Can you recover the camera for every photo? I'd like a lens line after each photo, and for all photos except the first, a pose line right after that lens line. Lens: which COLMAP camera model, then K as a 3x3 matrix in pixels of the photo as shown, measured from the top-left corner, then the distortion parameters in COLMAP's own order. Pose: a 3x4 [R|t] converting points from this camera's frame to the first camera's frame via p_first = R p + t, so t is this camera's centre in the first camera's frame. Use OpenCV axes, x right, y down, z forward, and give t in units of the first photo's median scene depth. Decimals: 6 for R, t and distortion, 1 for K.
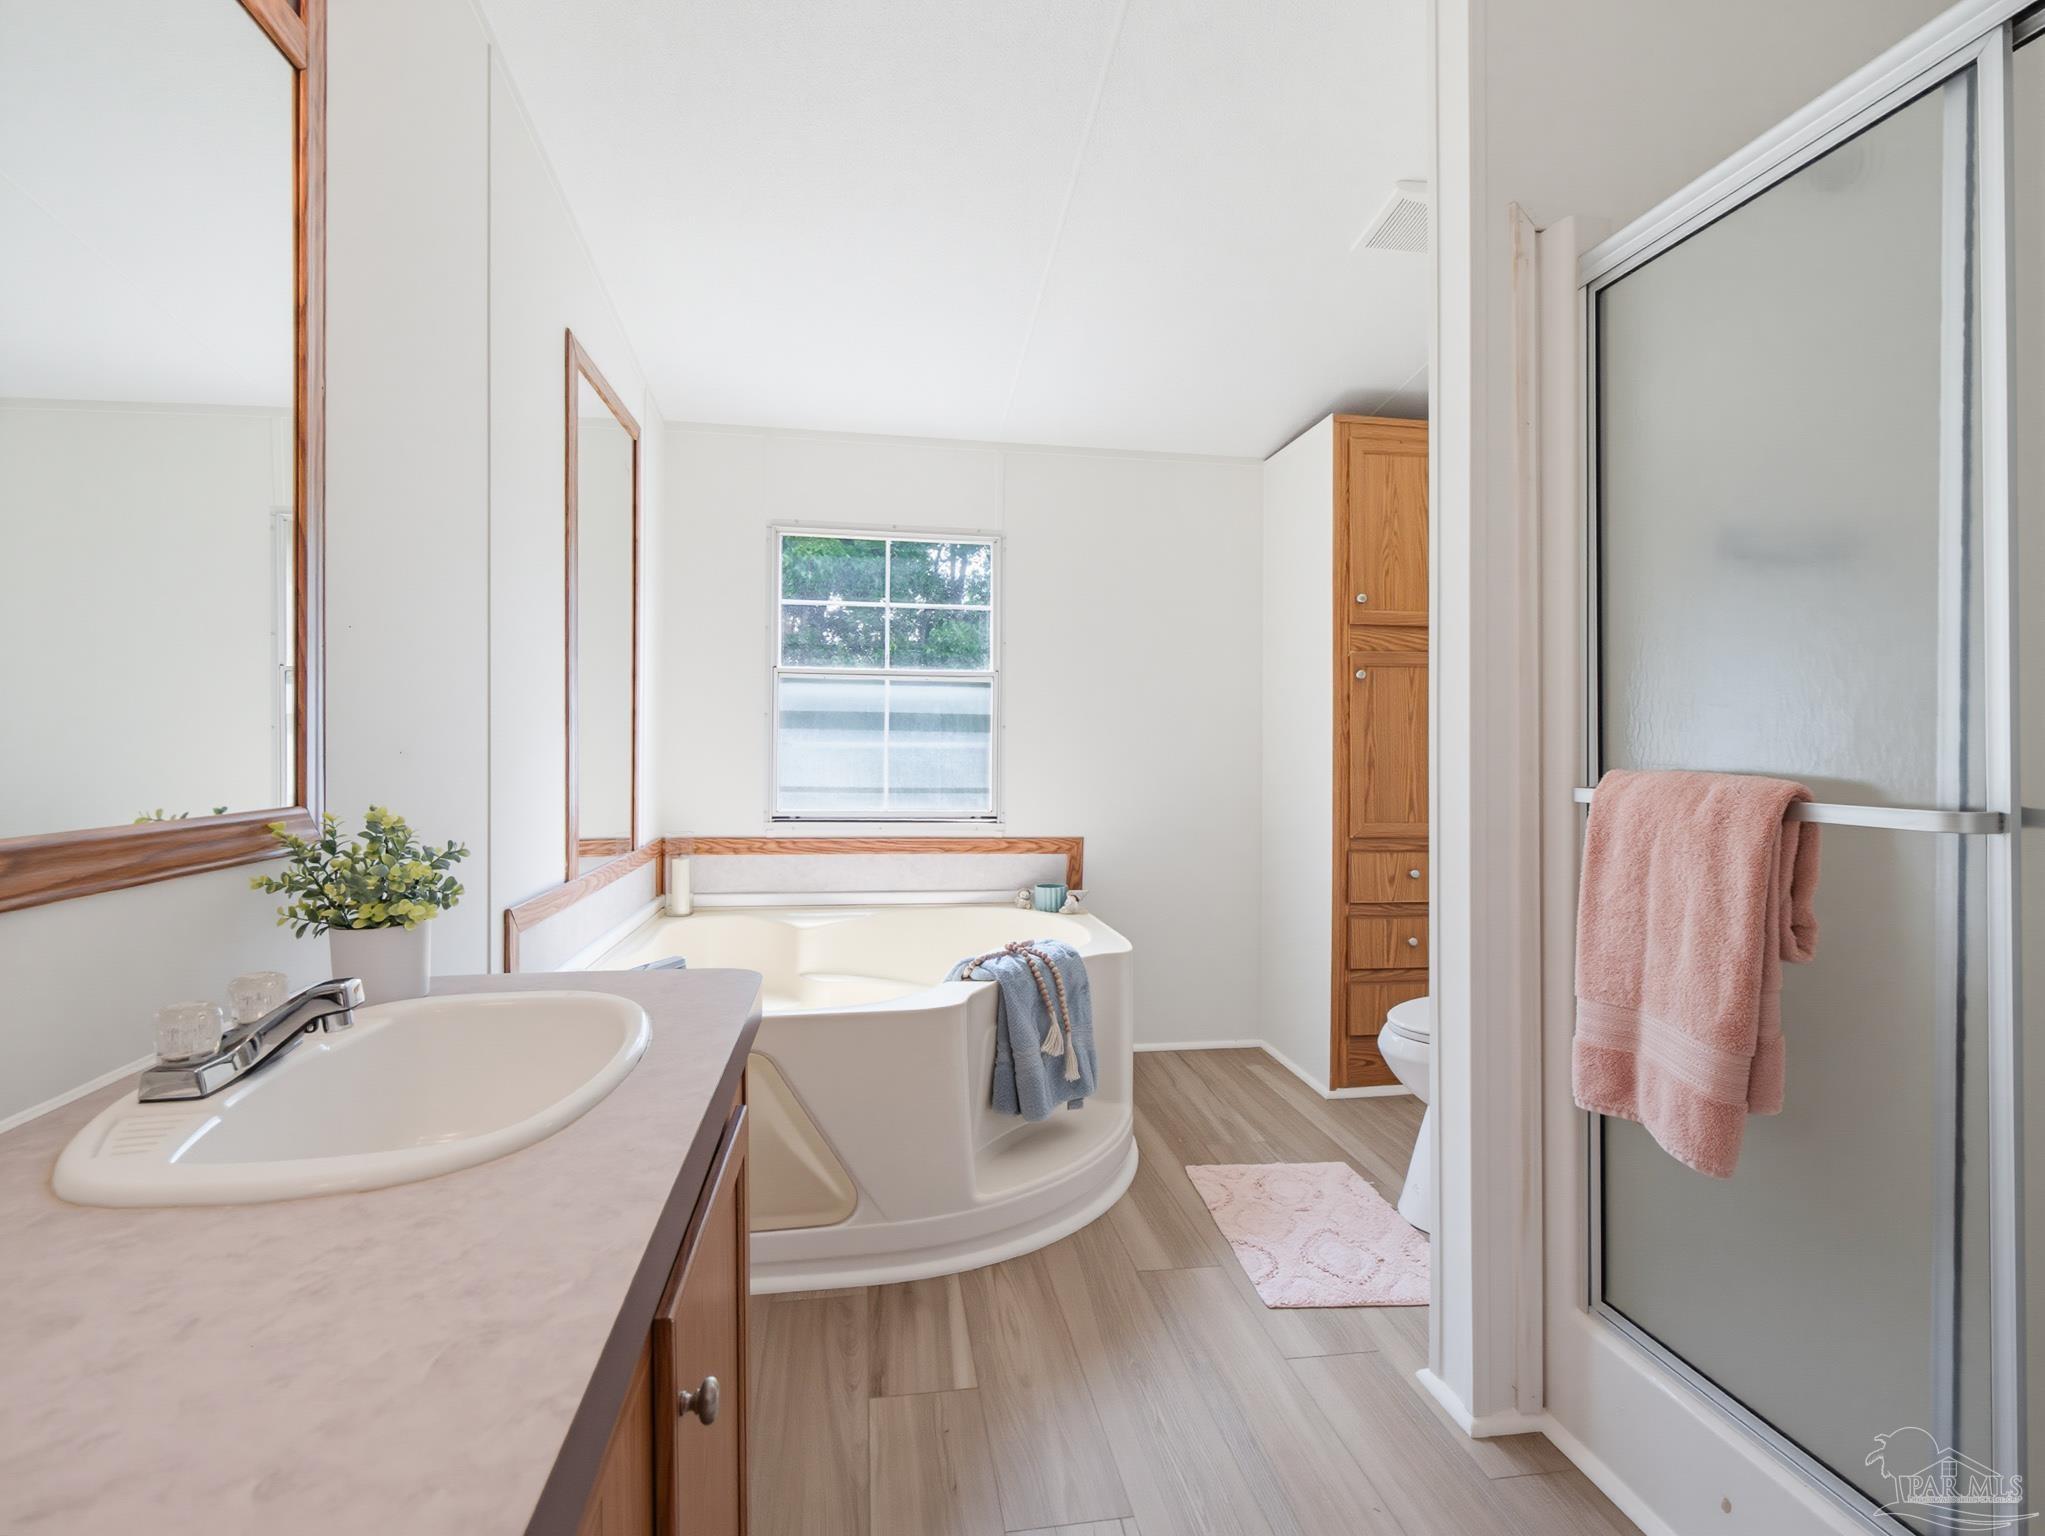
lens RADIAL K [[977.2, 0, 1032.1], [0, 977.2, 739.2], [0, 0, 1]] dist [0.000087, -0.001438]
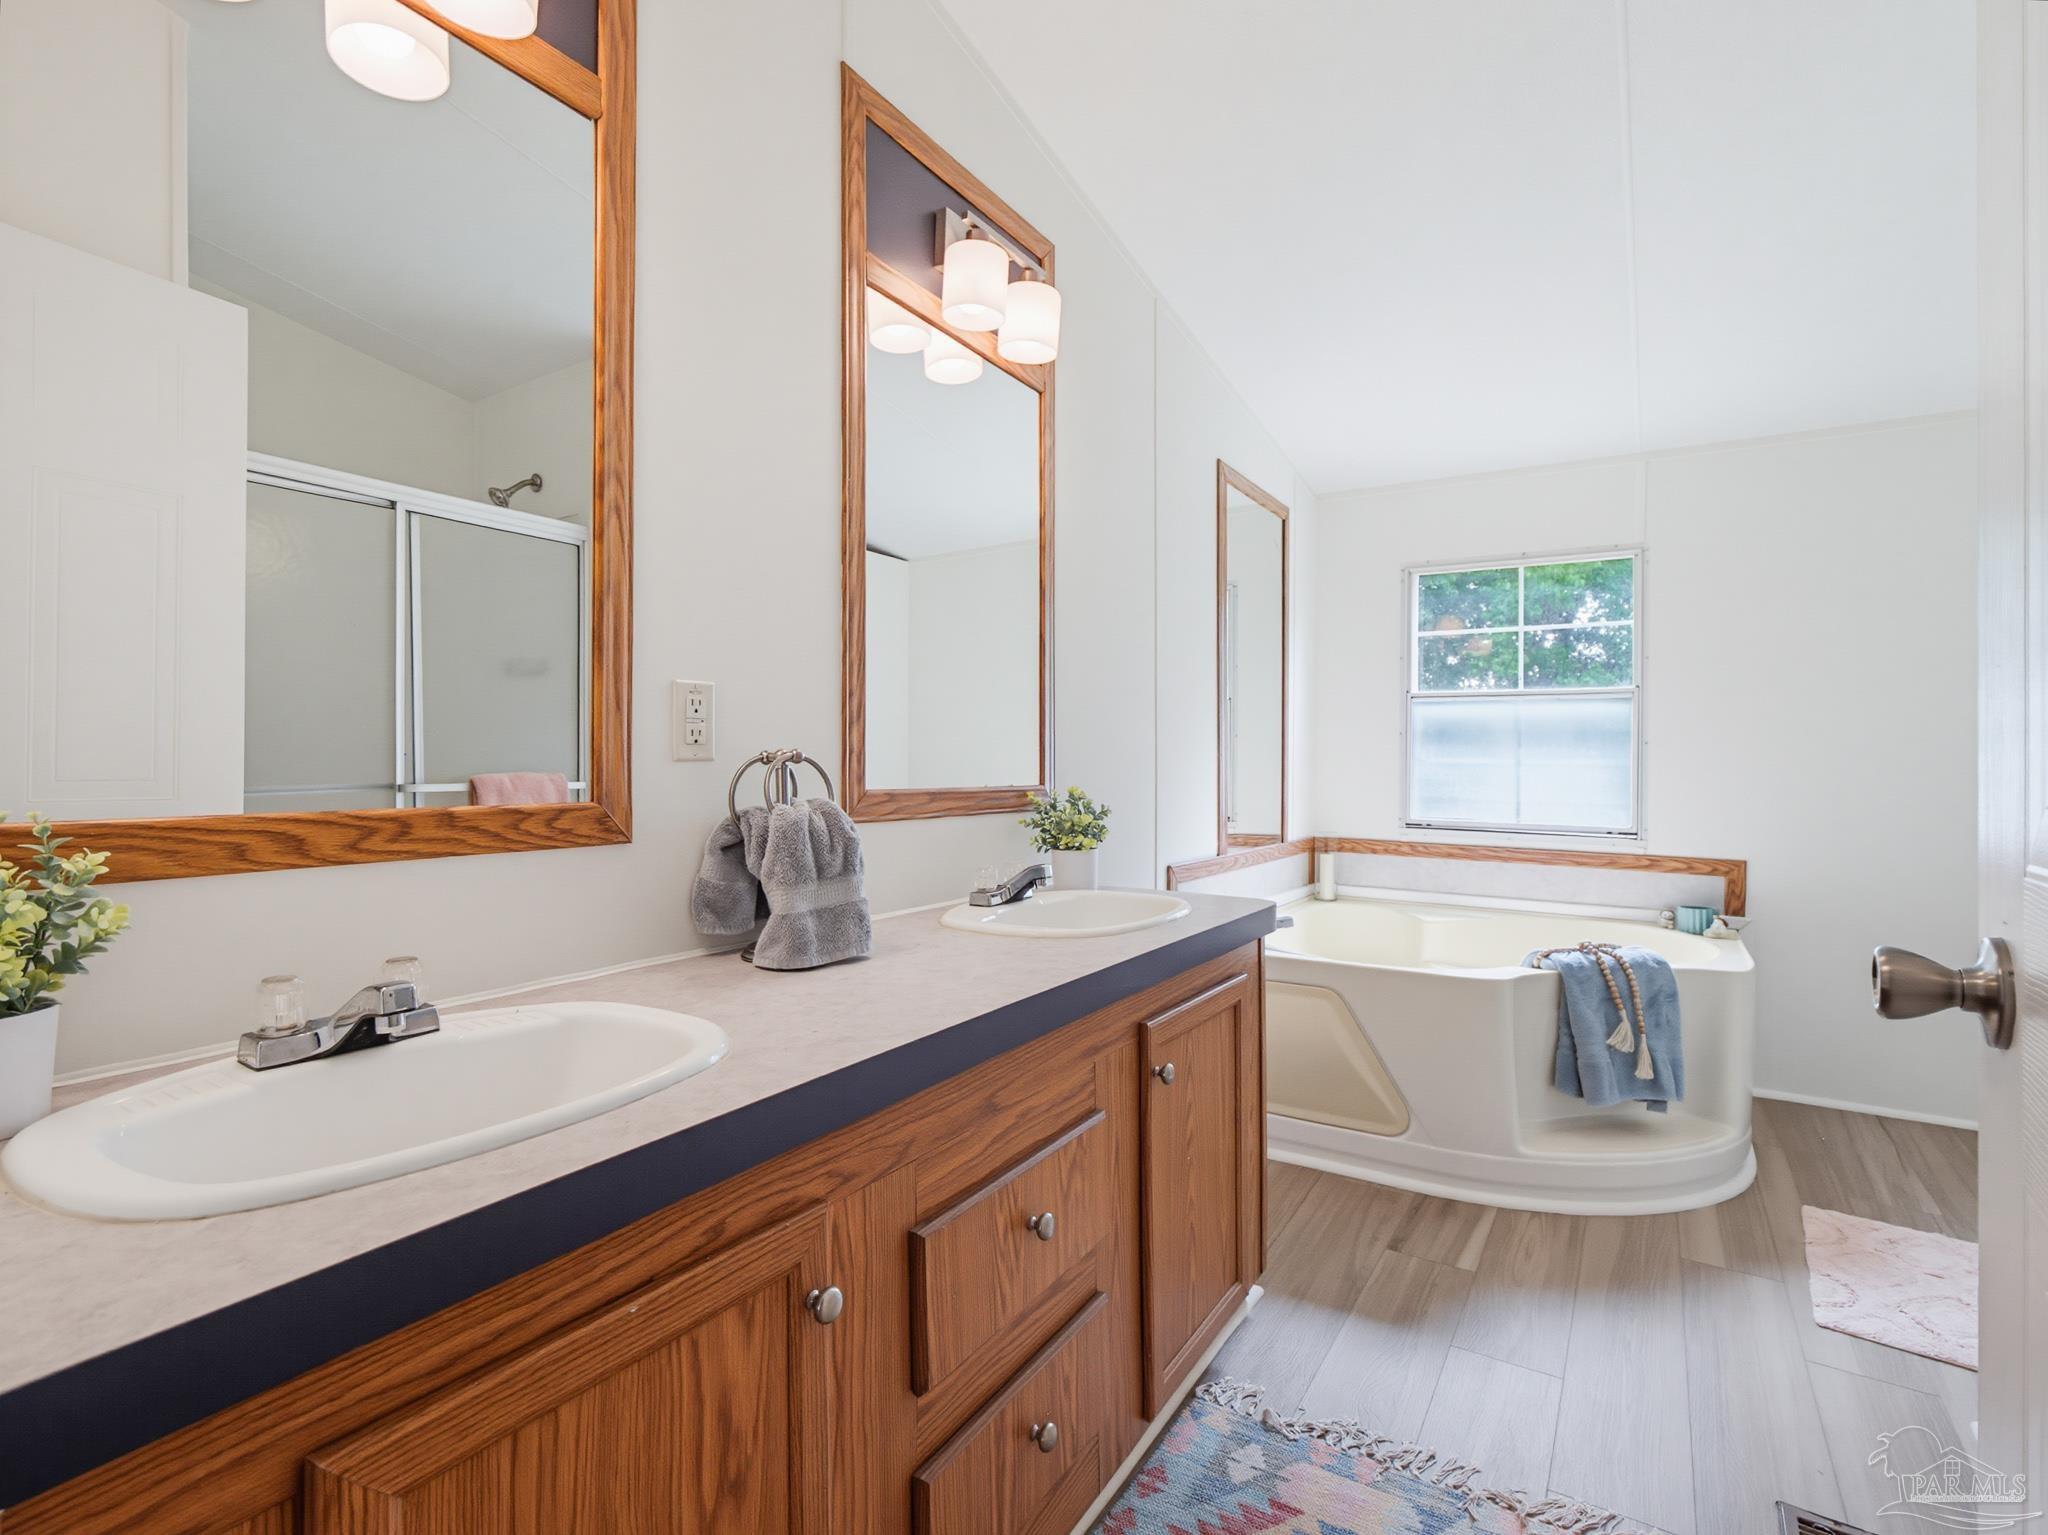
lens RADIAL K [[978.6, 0, 1035.6], [0, 978.6, 763.1], [0, 0, 1]] dist [0.000087, -0.001438]
pose [[0.747870, 0.000454, -0.663846, 0.243615], [-0.000879, 1.000000, -0.000306, 0.013422], [0.663845, 0.000812, 0.747870, -0.205557]]
